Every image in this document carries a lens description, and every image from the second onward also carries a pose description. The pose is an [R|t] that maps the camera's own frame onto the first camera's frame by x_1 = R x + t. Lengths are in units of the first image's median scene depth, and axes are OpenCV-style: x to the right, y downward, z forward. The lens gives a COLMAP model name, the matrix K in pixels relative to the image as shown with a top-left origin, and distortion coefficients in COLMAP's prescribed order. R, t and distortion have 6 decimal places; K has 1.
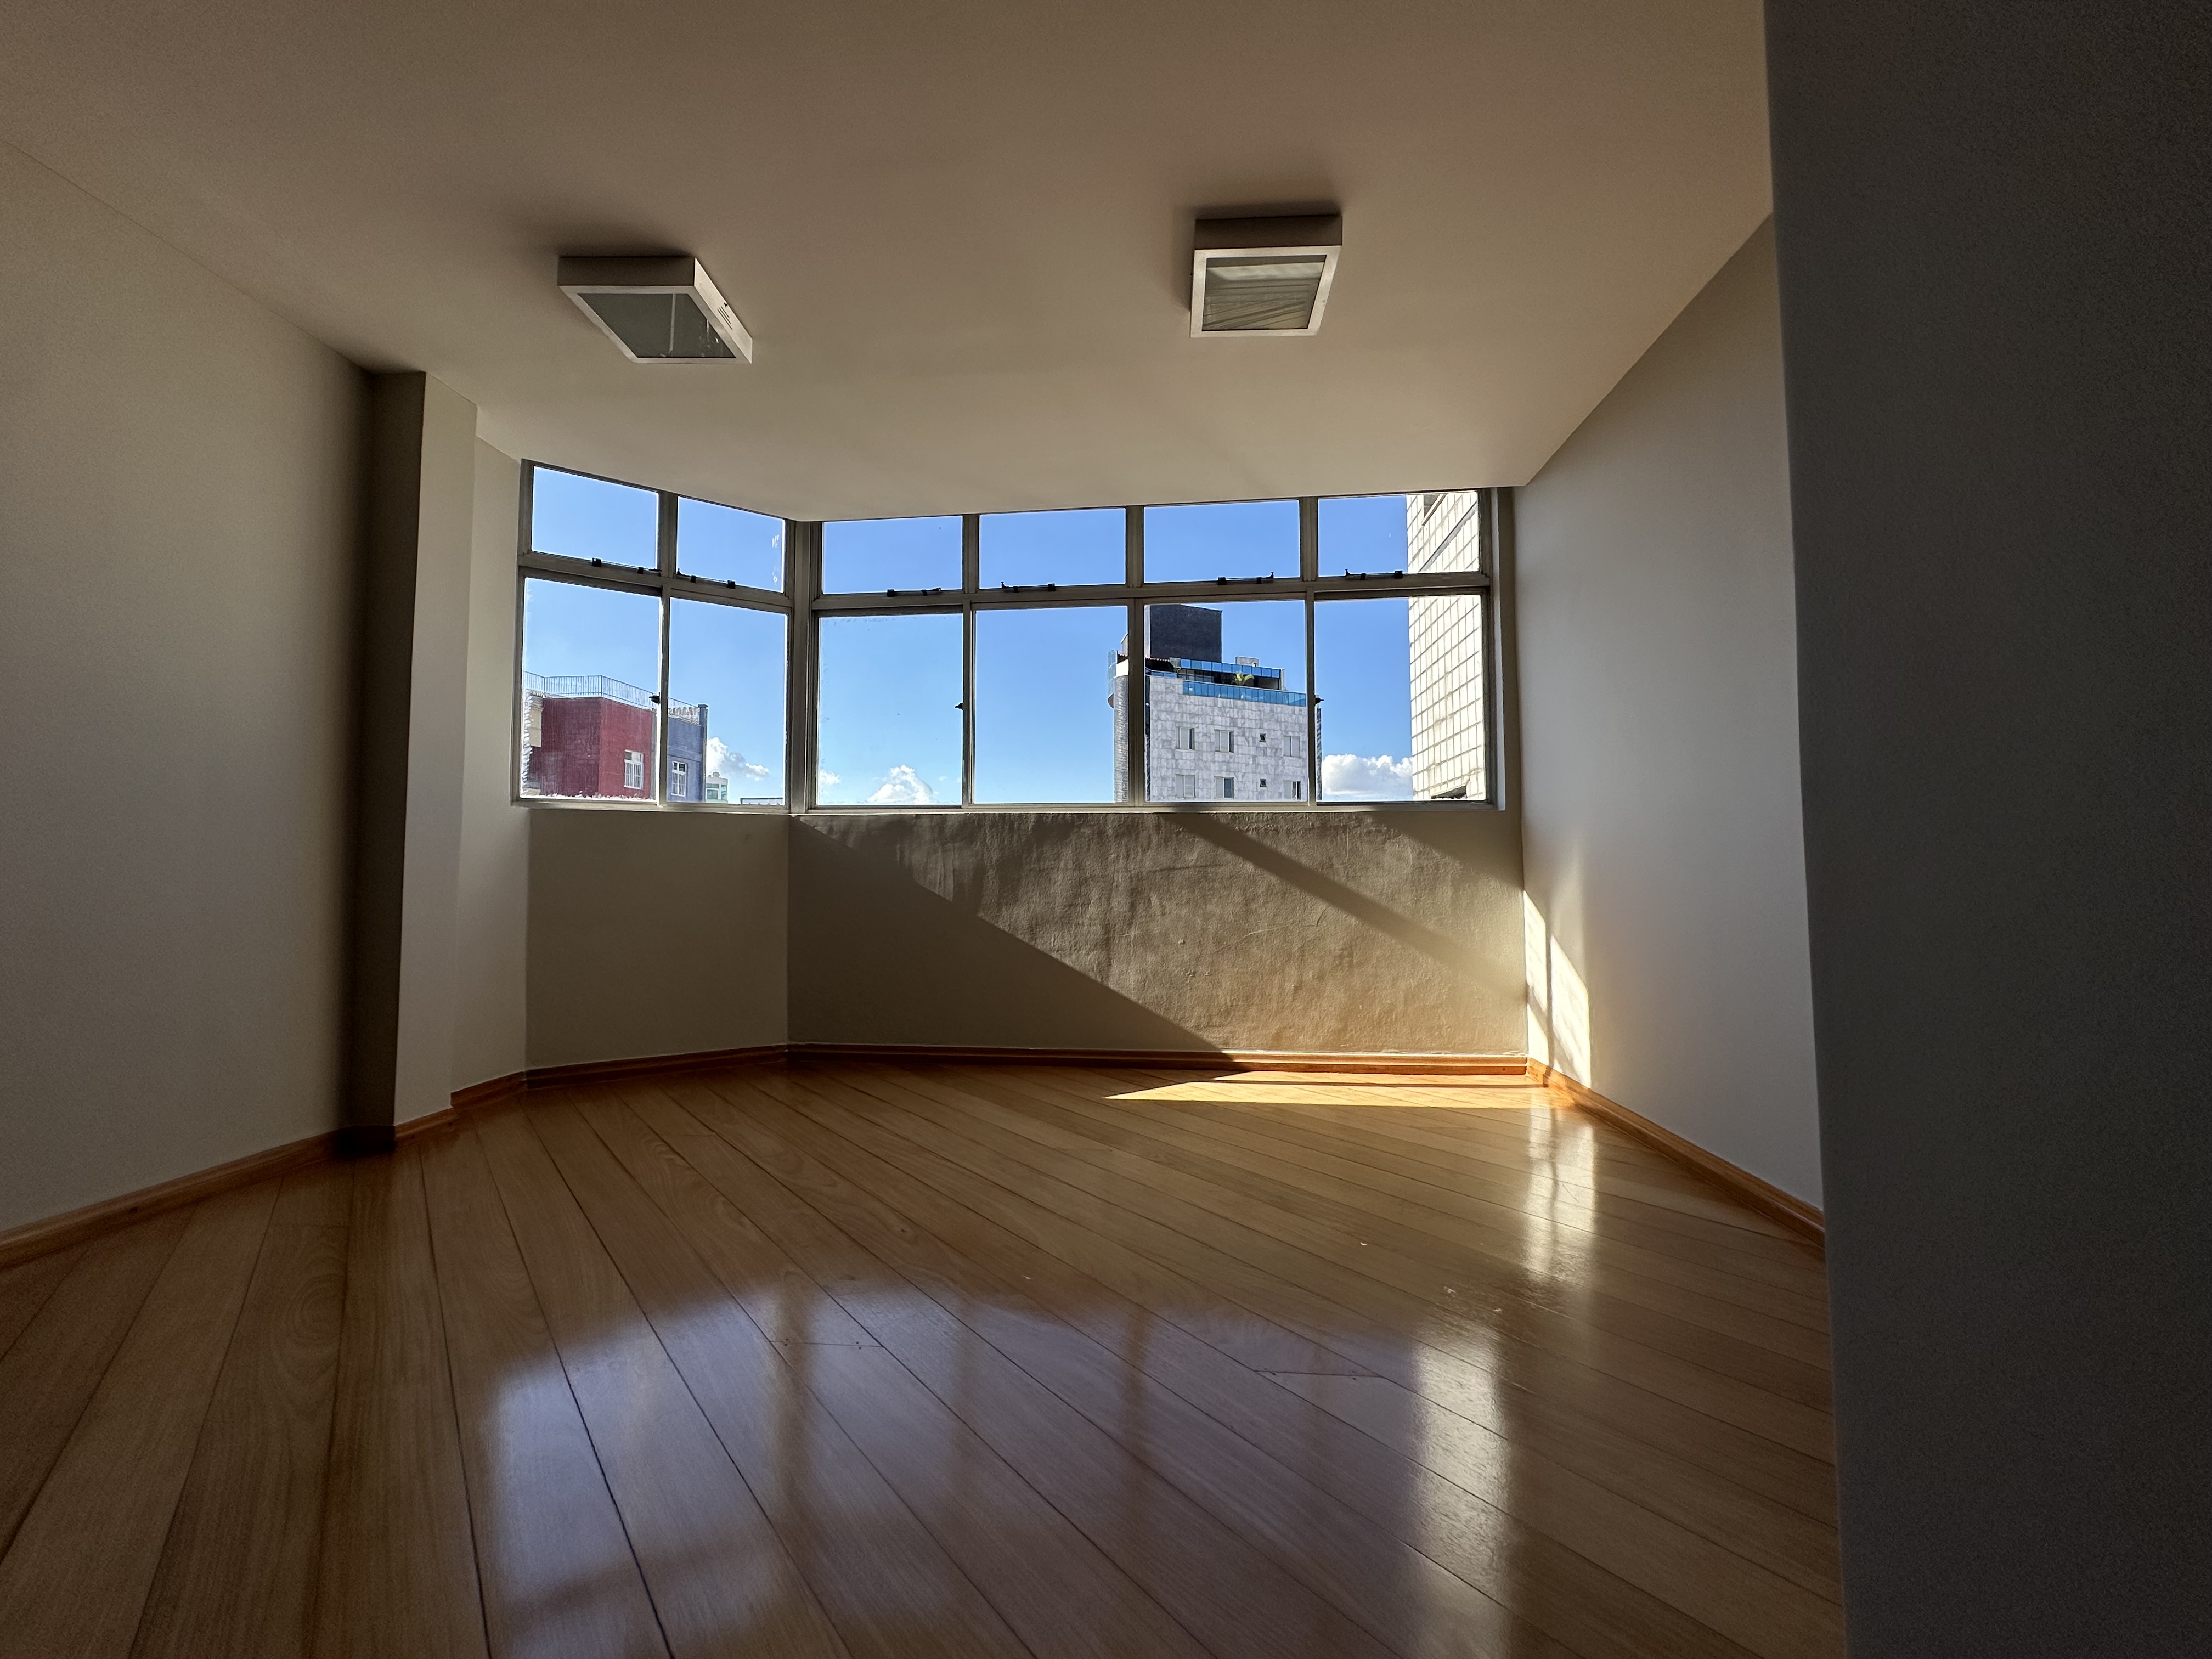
lens RADIAL K [[885.6, 0, 1108.5], [0, 885.6, 834.2], [0, 0, 1]] dist [-0.005482, 0.000315]
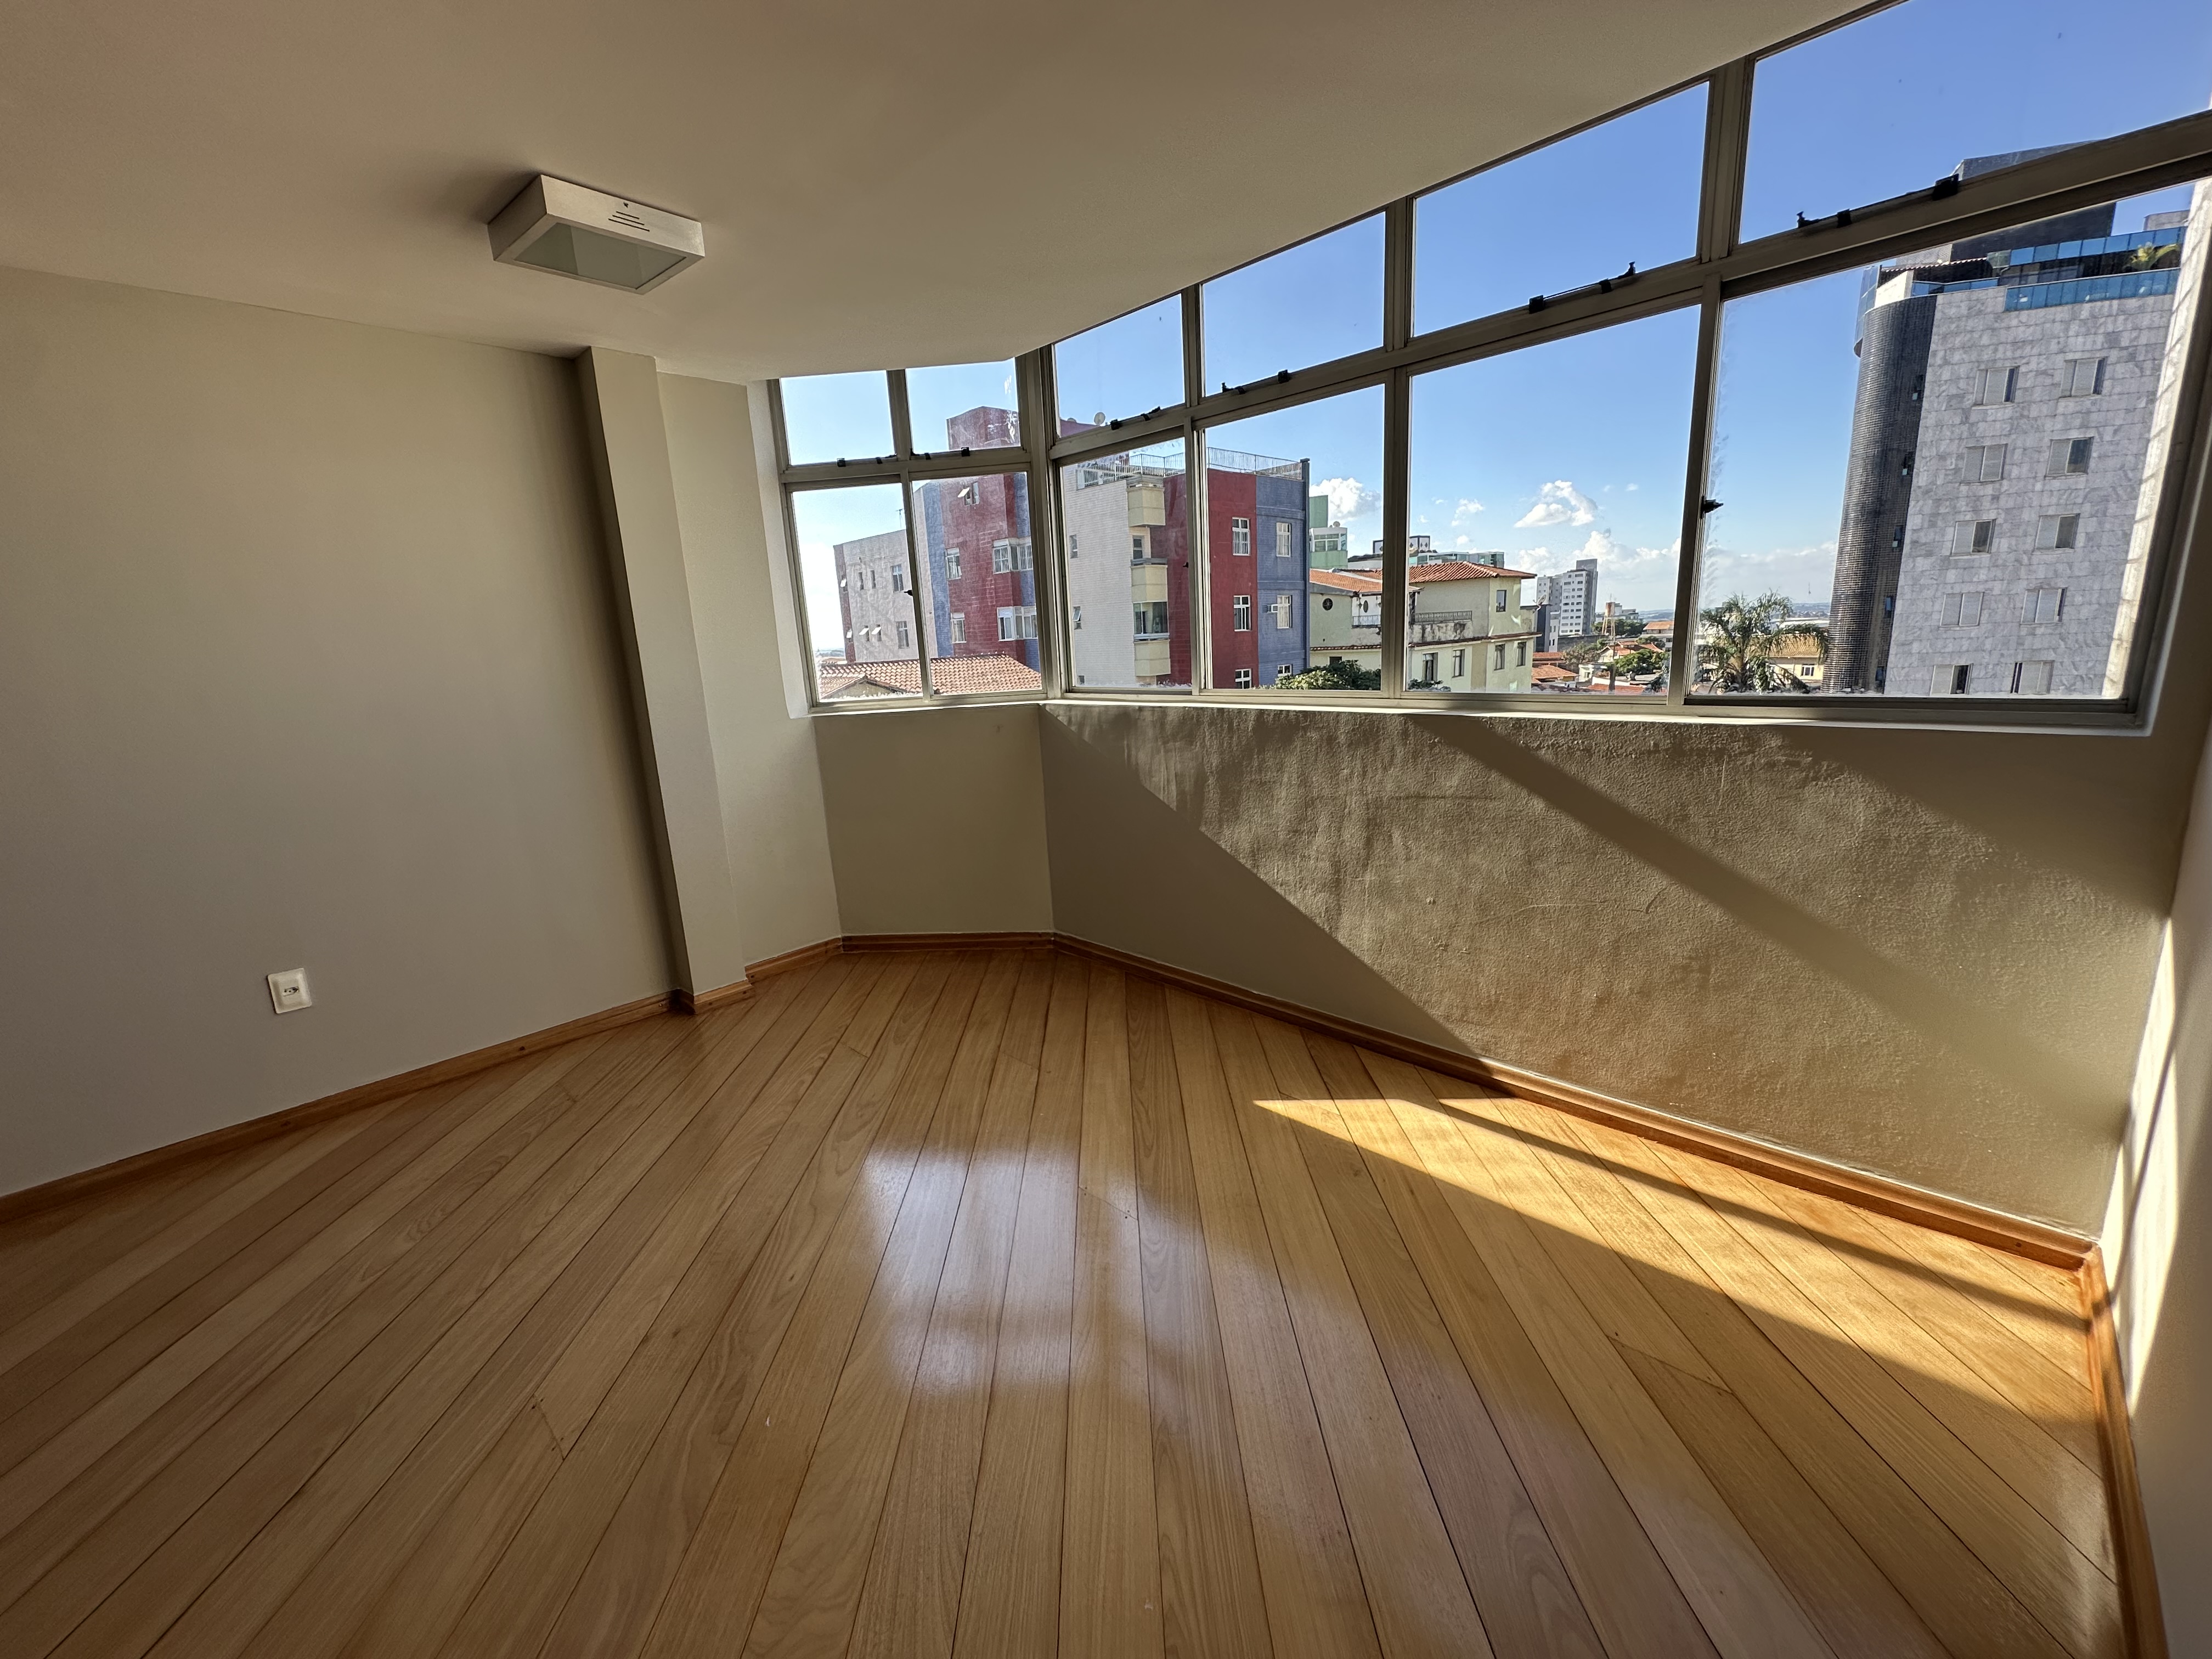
lens RADIAL K [[885.6, 0, 1108.5], [0, 885.6, 834.2], [0, 0, 1]] dist [-0.005482, 0.000315]
pose [[0.772335, 0.102653, -0.626865, 0.319257], [0.080267, 0.963174, 0.256620, -0.129605], [0.630123, -0.248513, 0.735653, 0.334267]]
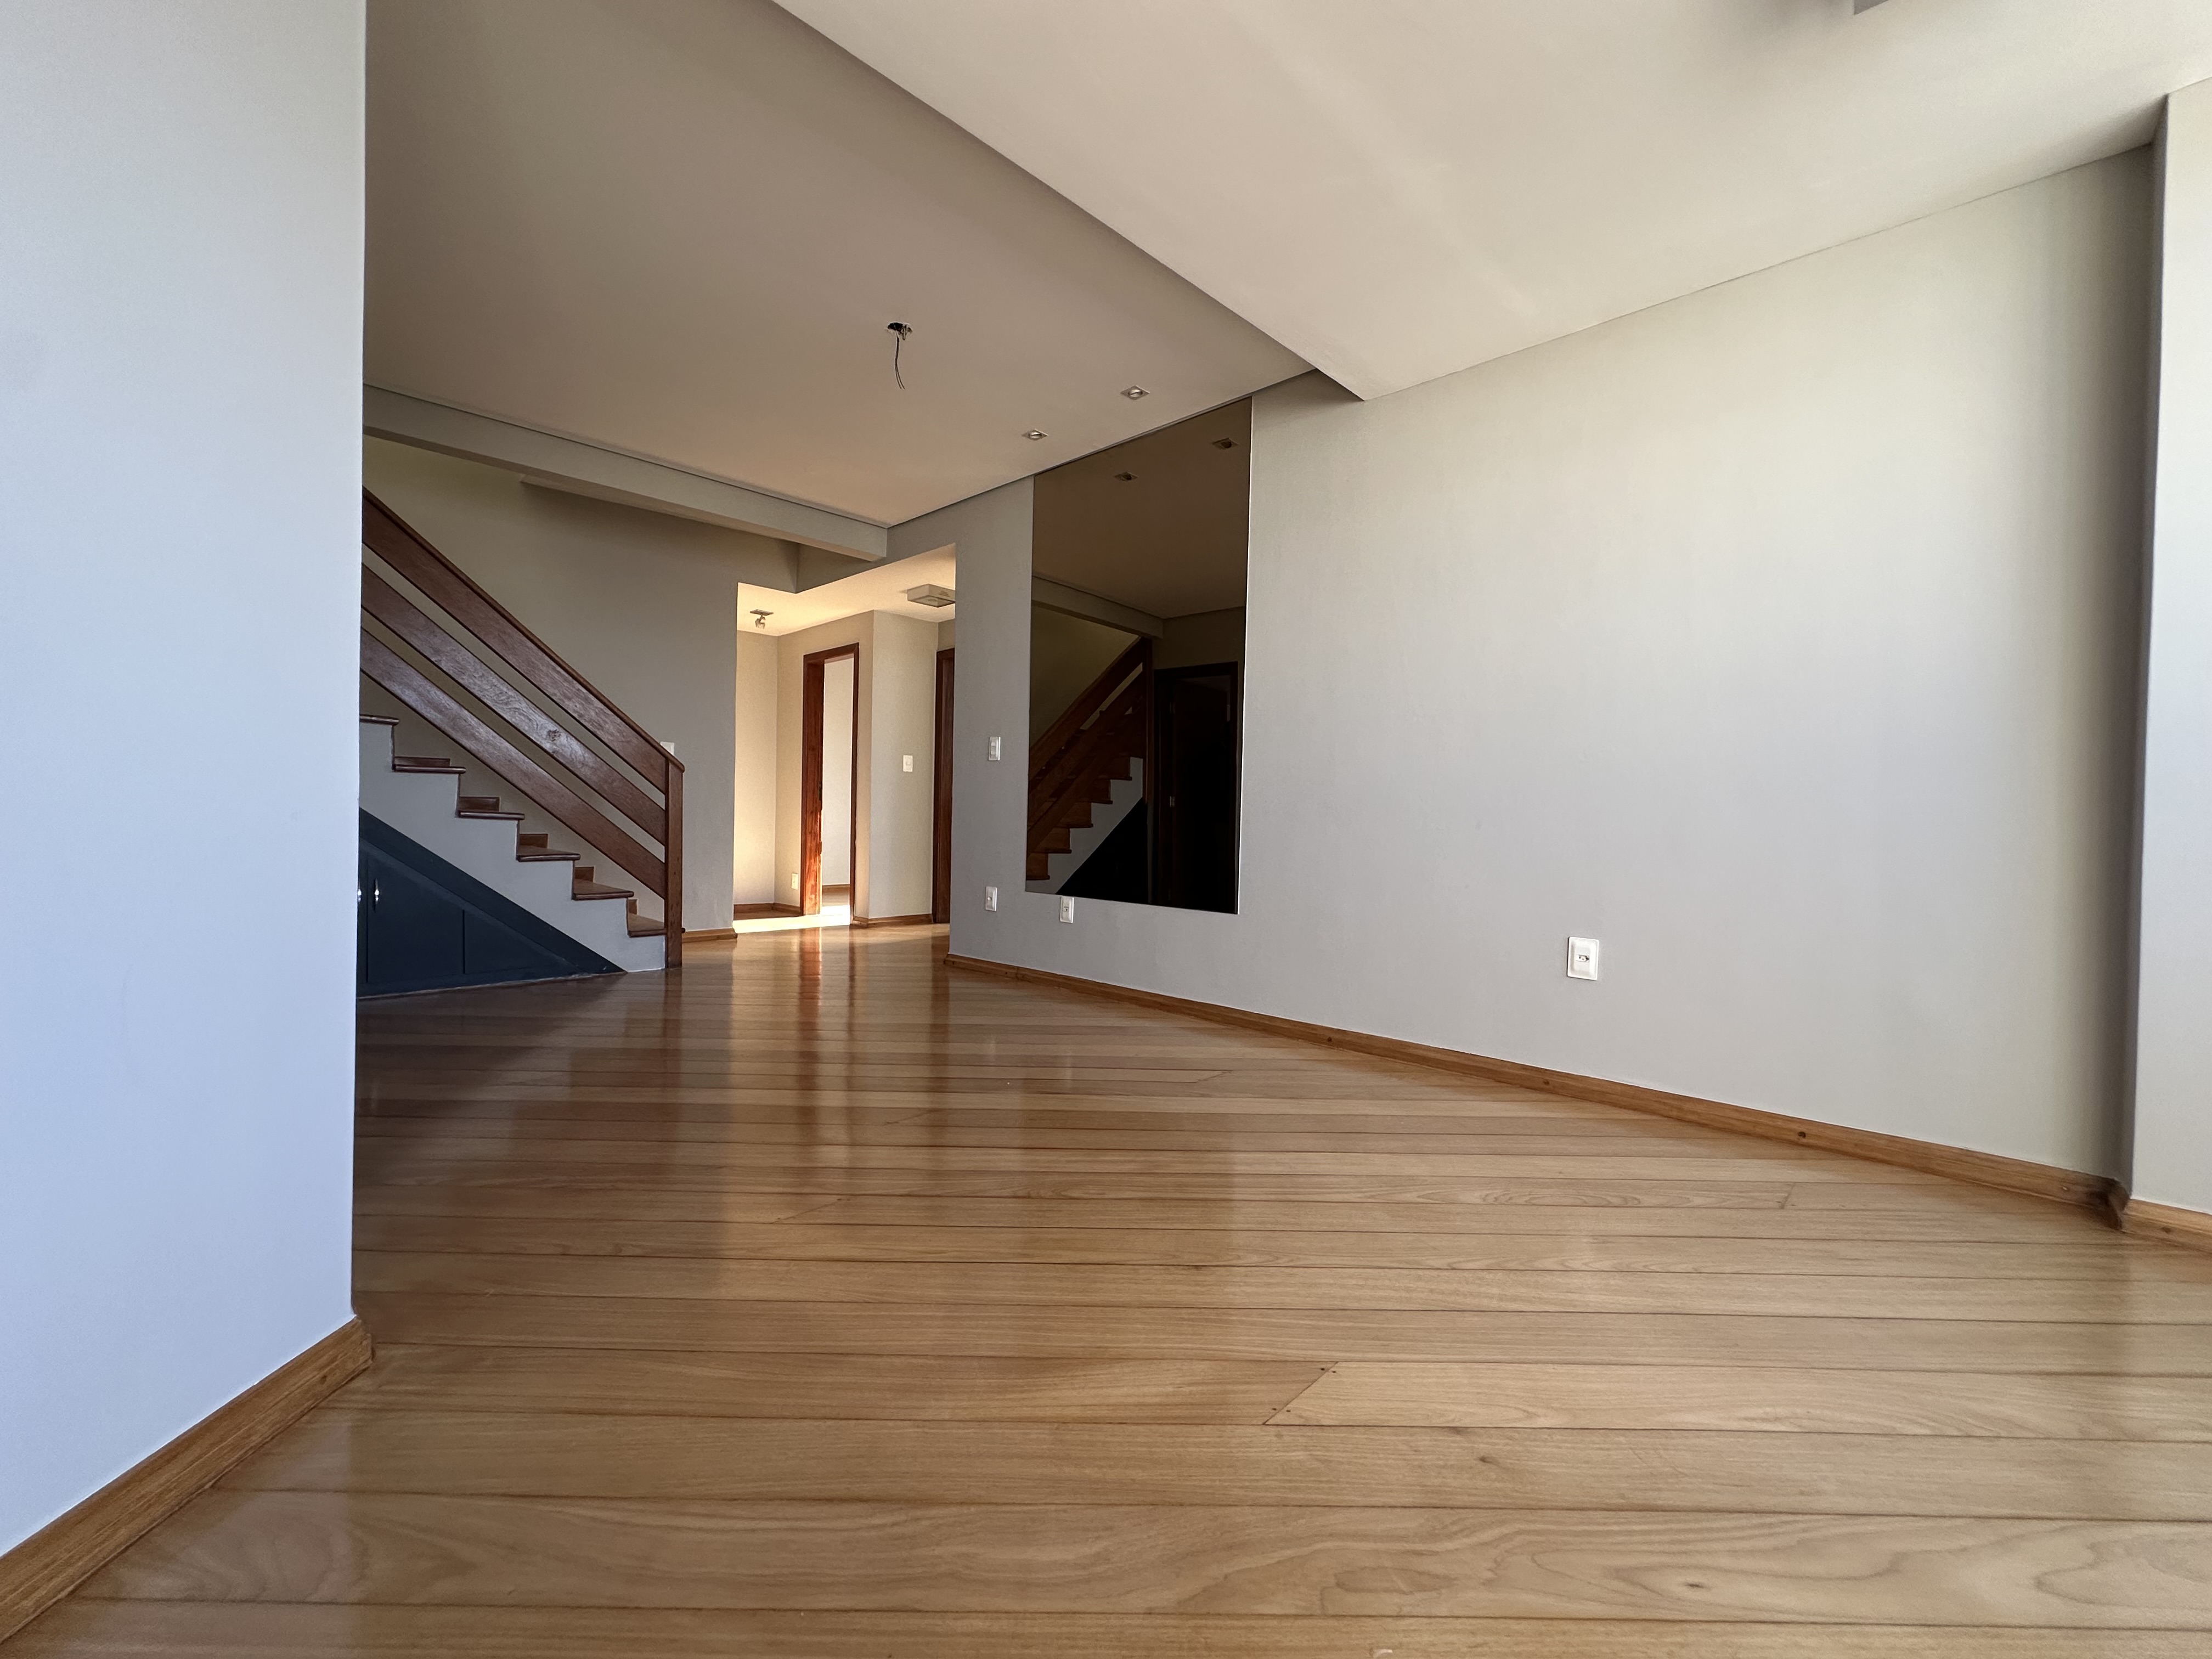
lens RADIAL K [[888.7, 0, 1105.0], [0, 888.7, 828.4], [0, 0, 1]] dist [-0.002584, 0.000982]
pose [[-0.637005, -0.001860, -0.770857, 0.185530], [0.020779, 0.999592, -0.019583, 0.021087], [0.770579, -0.028492, -0.636707, 0.572966]]
